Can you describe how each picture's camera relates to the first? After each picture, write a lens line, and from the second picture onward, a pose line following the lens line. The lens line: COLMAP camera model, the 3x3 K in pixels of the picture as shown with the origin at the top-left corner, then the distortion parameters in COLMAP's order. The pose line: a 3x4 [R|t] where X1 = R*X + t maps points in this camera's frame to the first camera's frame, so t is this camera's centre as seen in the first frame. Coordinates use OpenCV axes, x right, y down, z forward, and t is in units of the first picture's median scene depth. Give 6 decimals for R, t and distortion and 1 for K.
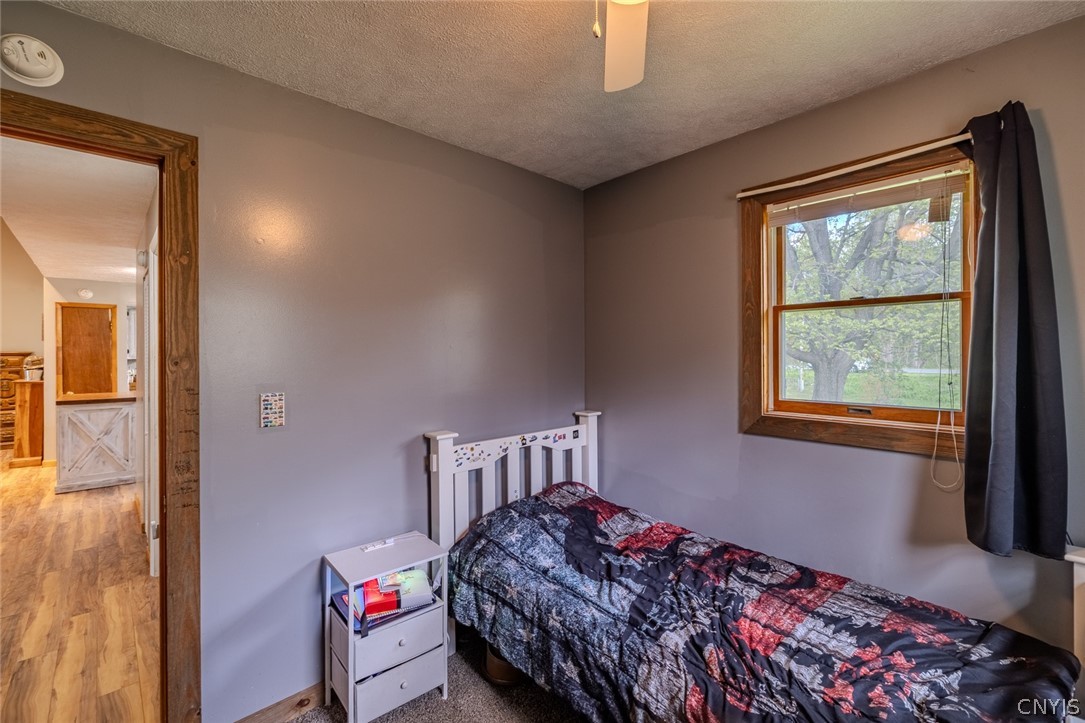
lens RADIAL K [[458.6, 0, 534.3], [0, 458.6, 354.3], [0, 0, 1]] dist [-0.000851, 0.000200]
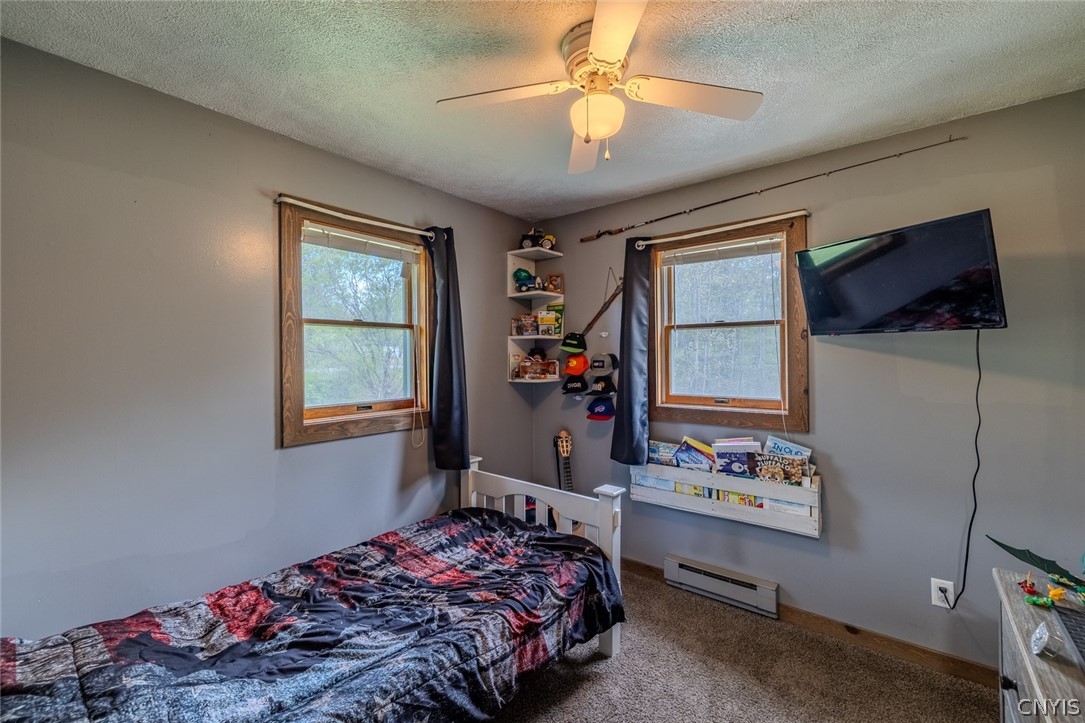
lens RADIAL K [[458.6, 0, 534.3], [0, 458.6, 354.3], [0, 0, 1]] dist [-0.000851, 0.000200]
pose [[-0.145991, 0.007384, 0.989258, -0.726872], [0.005158, 0.999964, -0.006702, -0.017842], [-0.989272, 0.004125, -0.146024, 0.802648]]
